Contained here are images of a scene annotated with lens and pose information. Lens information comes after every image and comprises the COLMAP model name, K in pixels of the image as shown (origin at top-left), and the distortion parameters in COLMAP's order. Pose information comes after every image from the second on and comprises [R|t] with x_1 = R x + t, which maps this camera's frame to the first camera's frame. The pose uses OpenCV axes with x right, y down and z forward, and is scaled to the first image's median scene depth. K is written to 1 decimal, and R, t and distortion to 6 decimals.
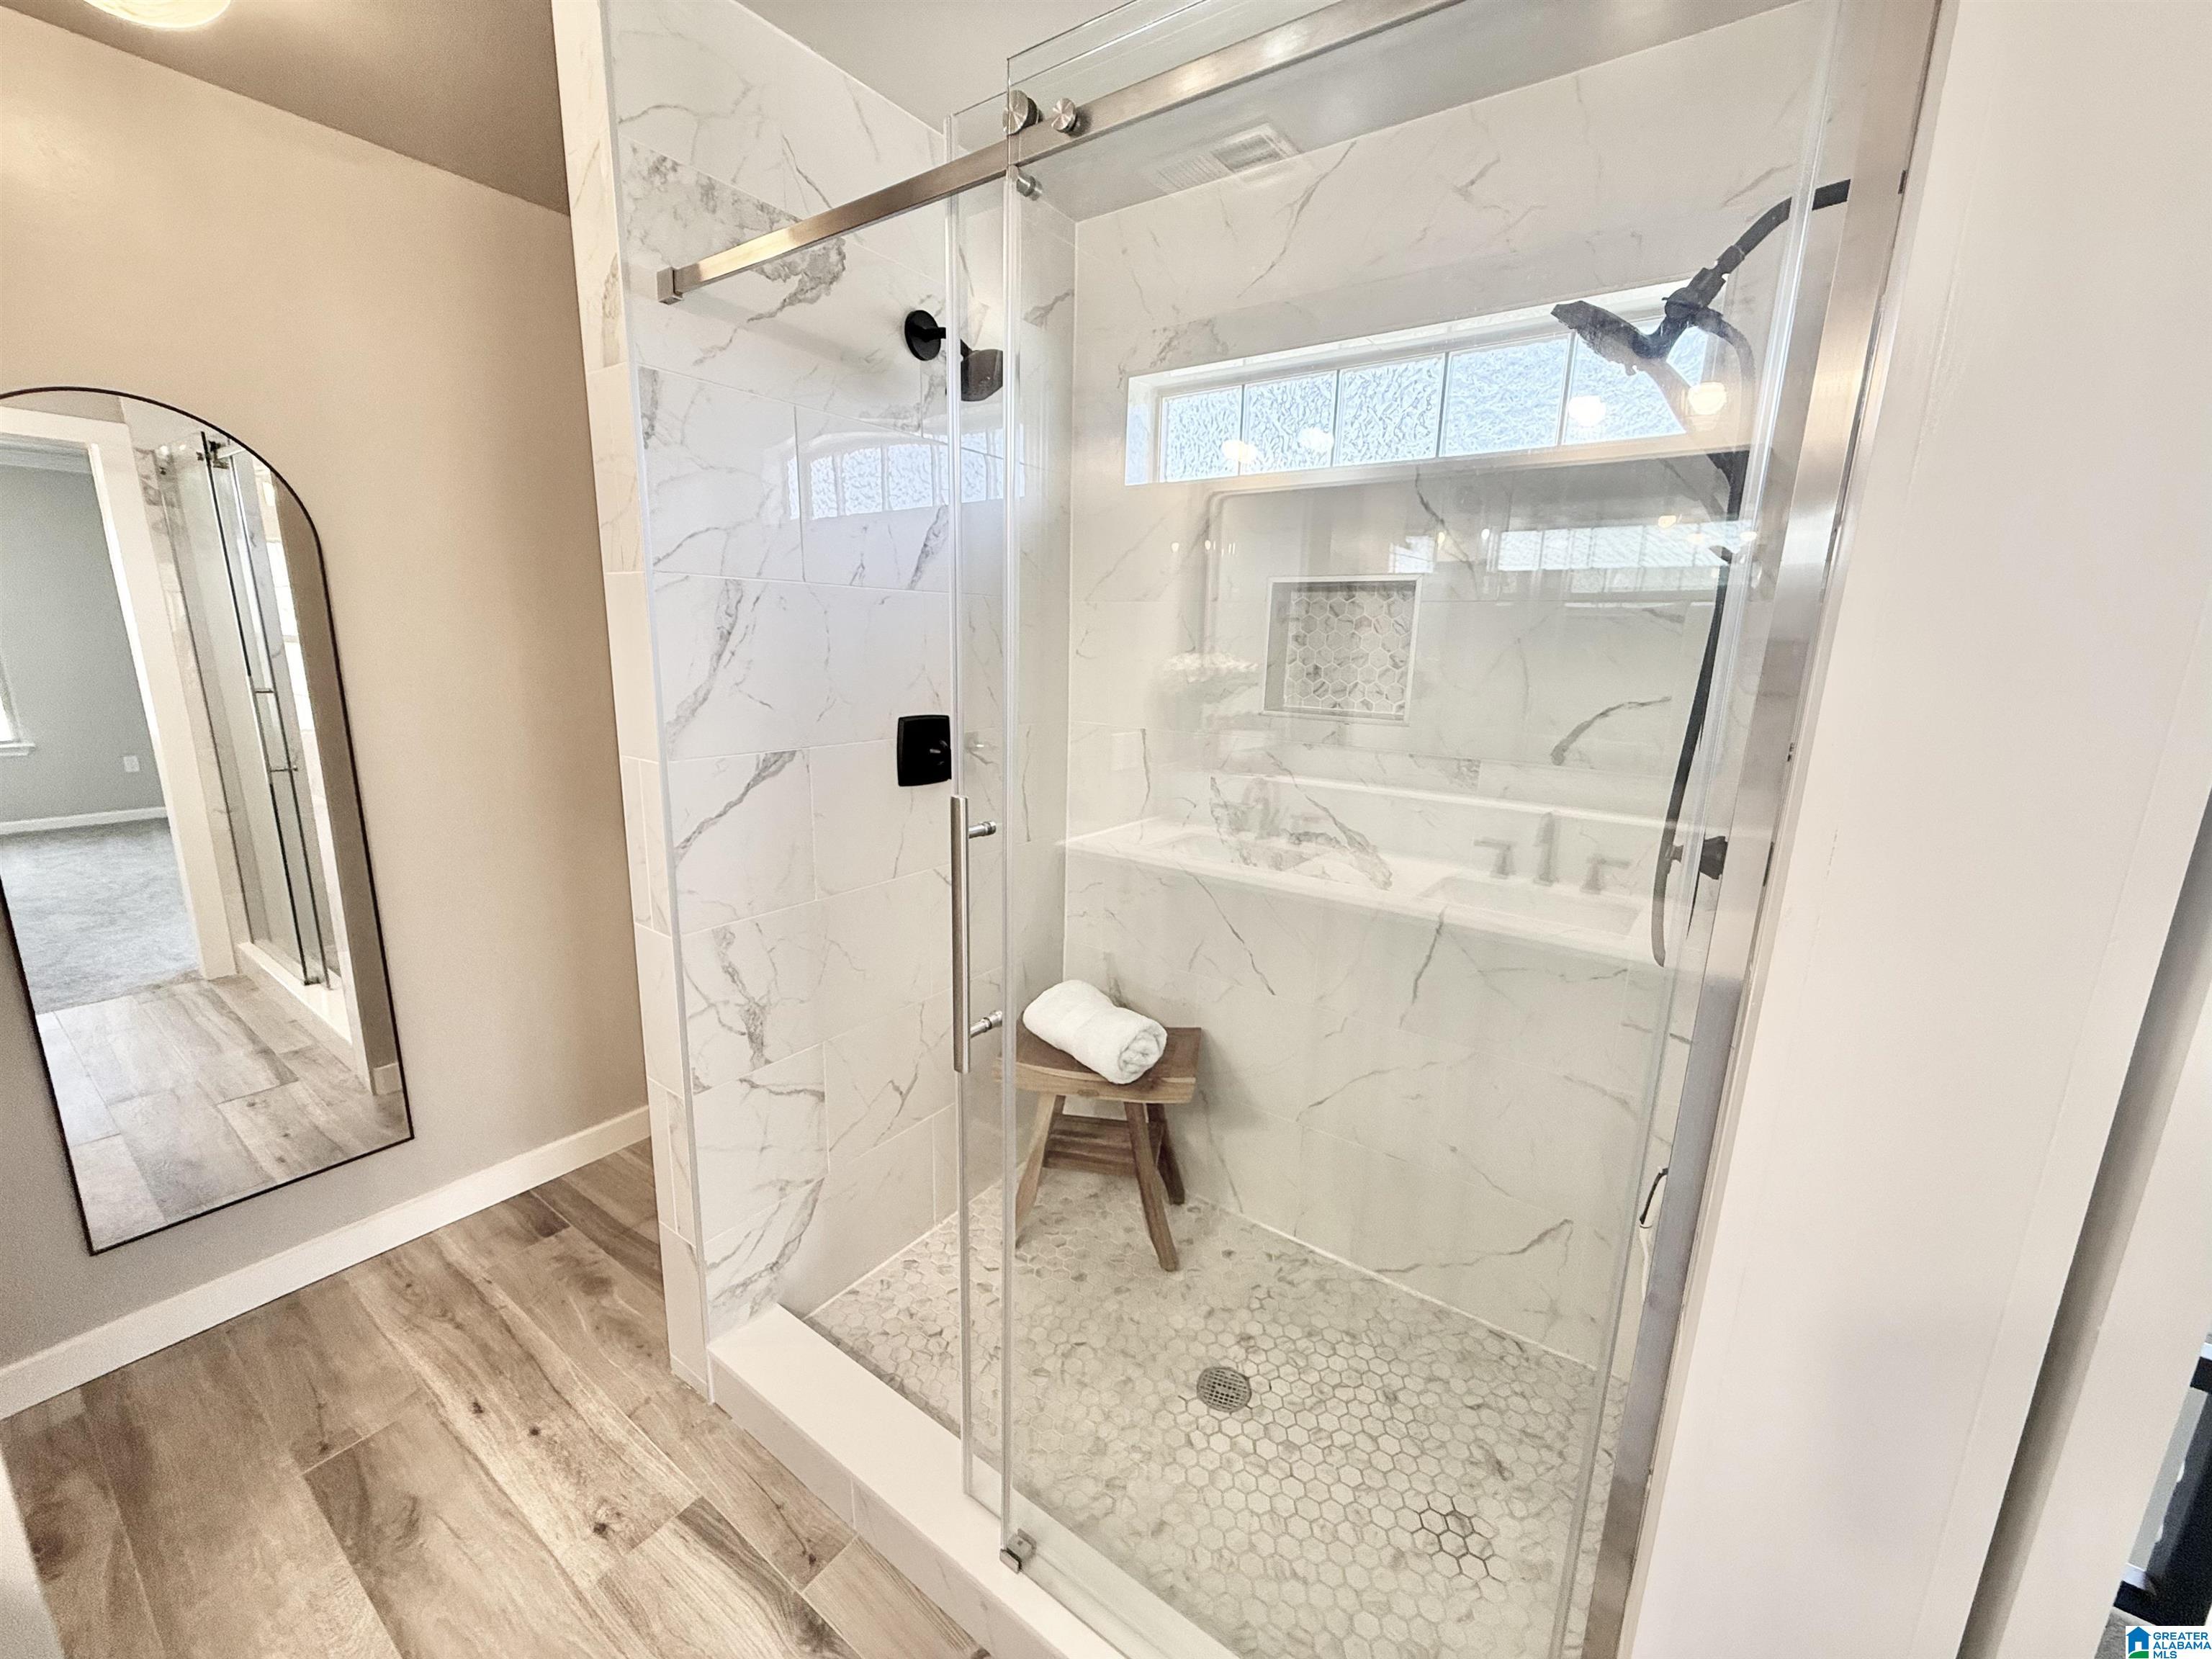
lens RADIAL K [[883.9, 0, 1102.4], [0, 883.9, 827.9], [0, 0, 1]] dist [0.004290, -0.000805]
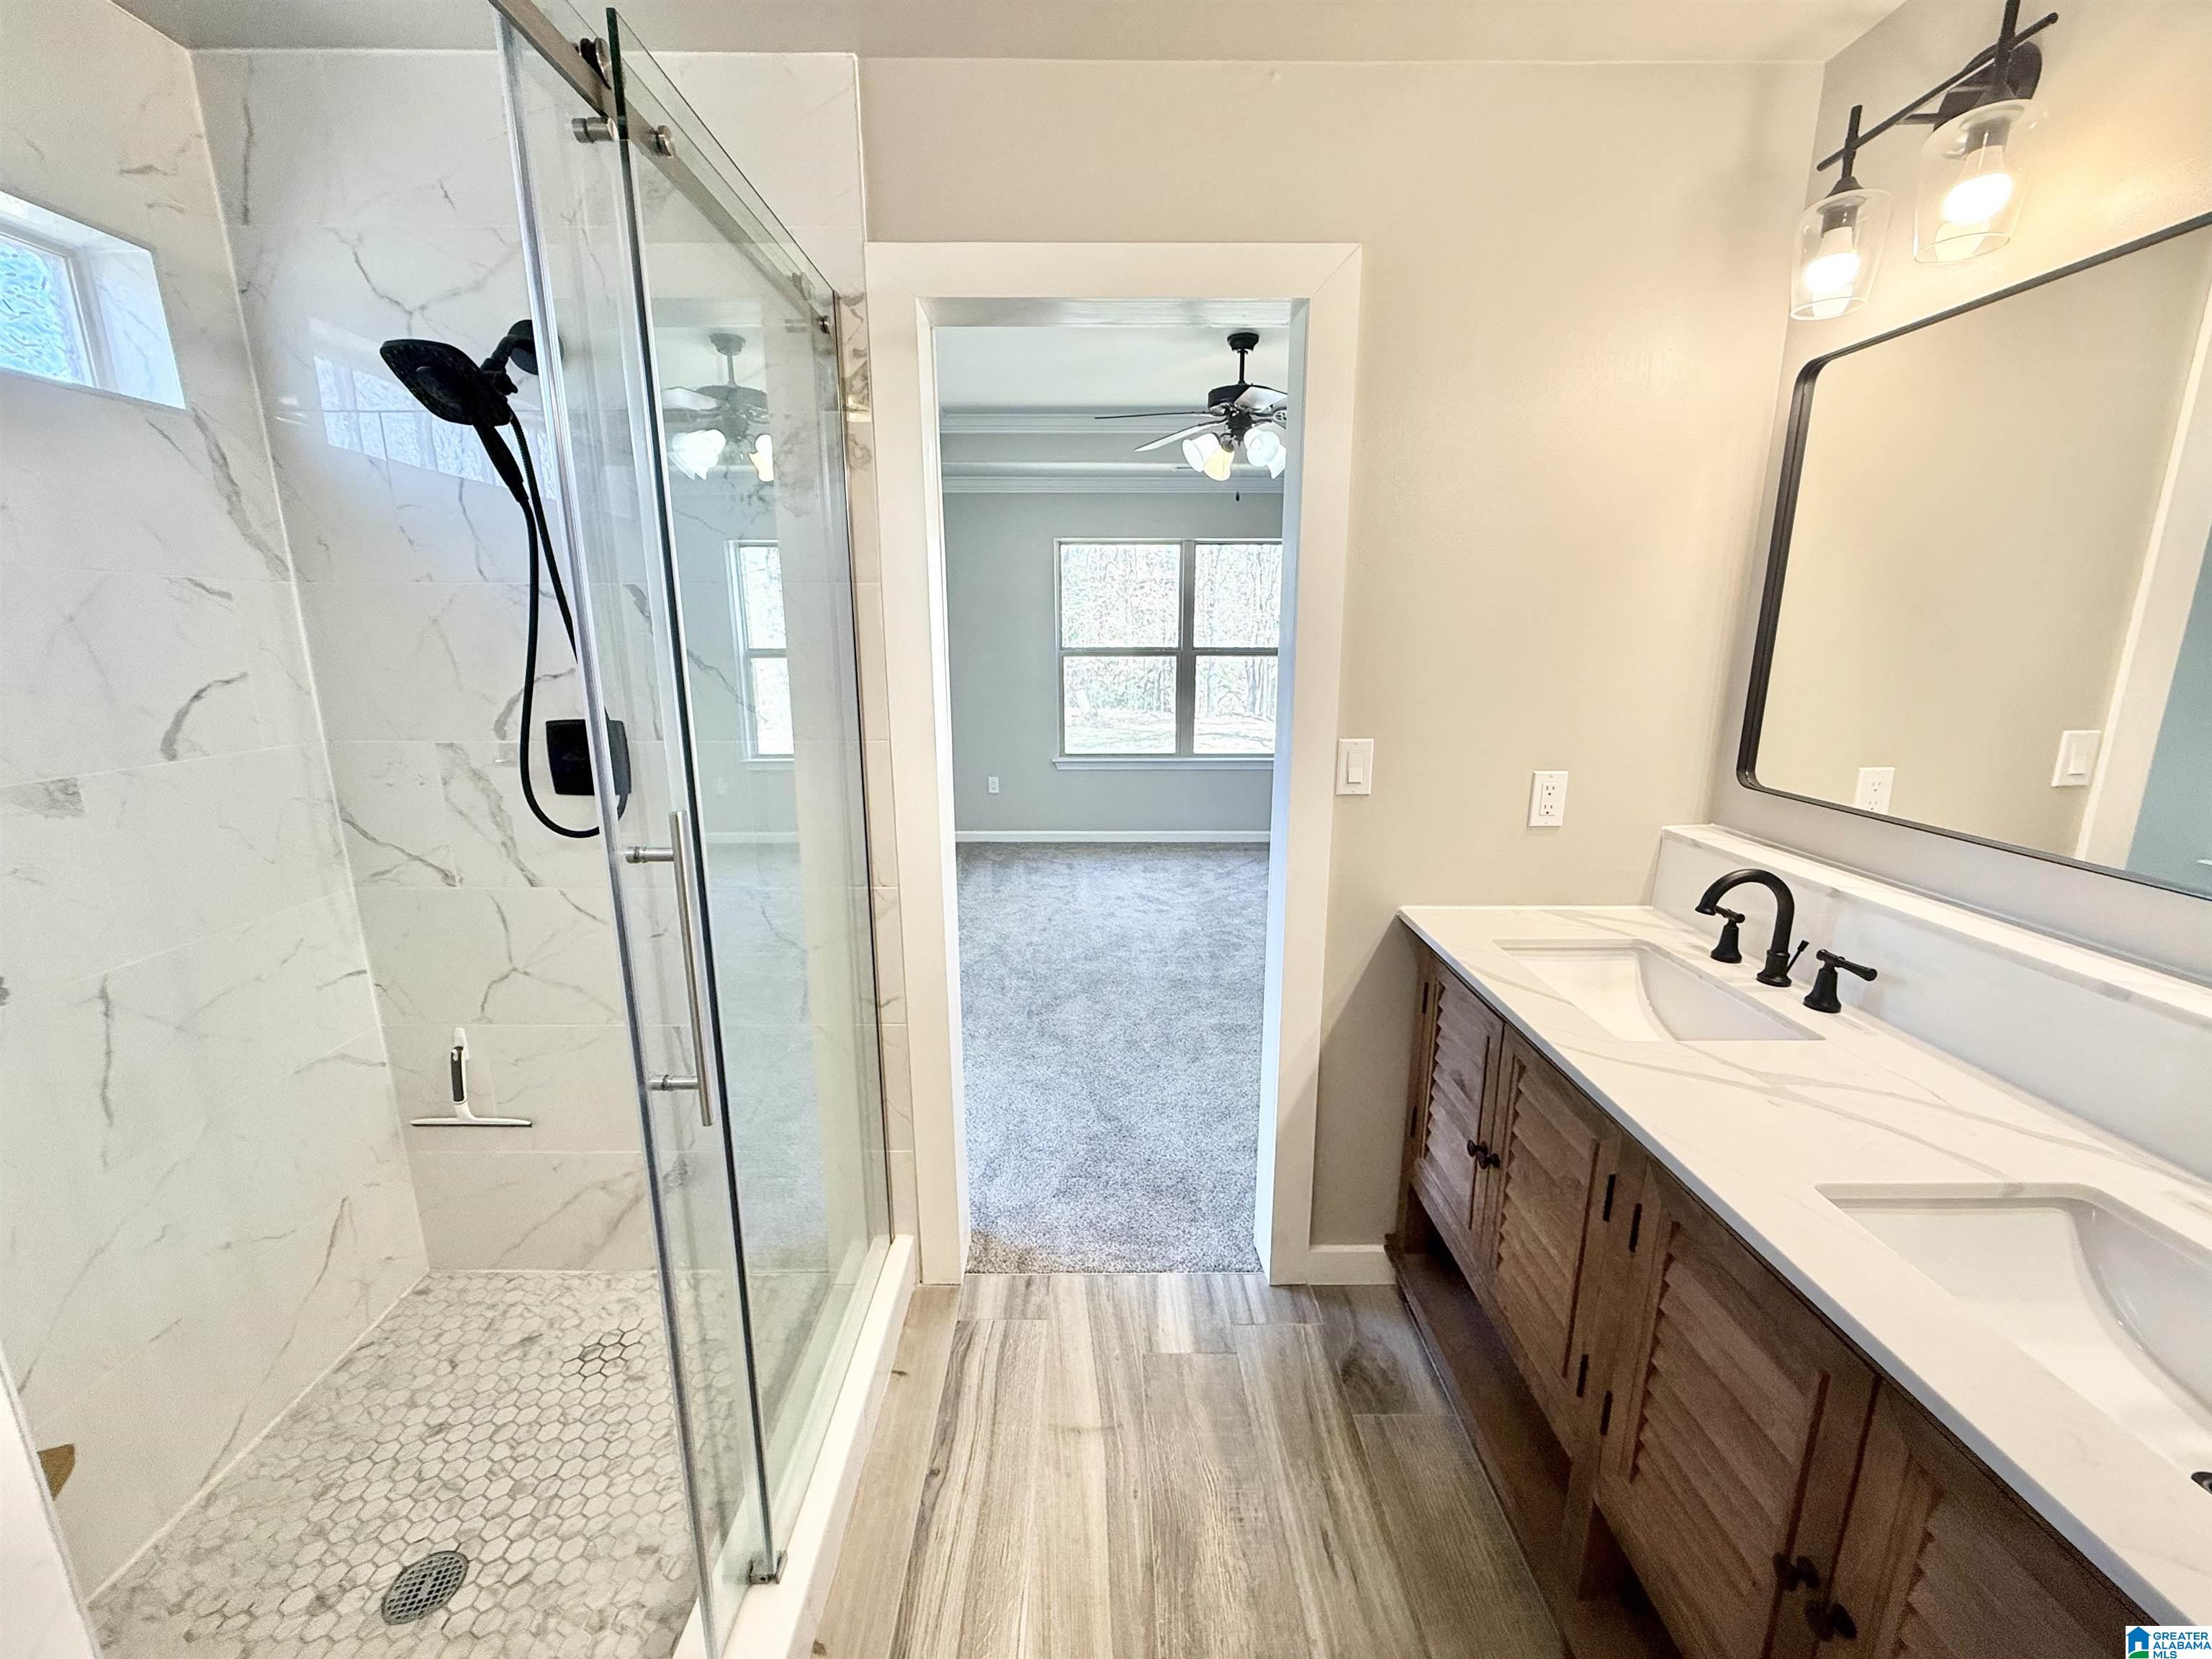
lens RADIAL K [[883.9, 0, 1107.9], [0, 883.9, 830.5], [0, 0, 1]] dist [0.004290, -0.000805]
pose [[-0.600156, -0.196804, 0.775294, -0.683690], [0.154824, 0.922348, 0.353983, -0.161612], [-0.784756, 0.332479, -0.523083, 0.700040]]
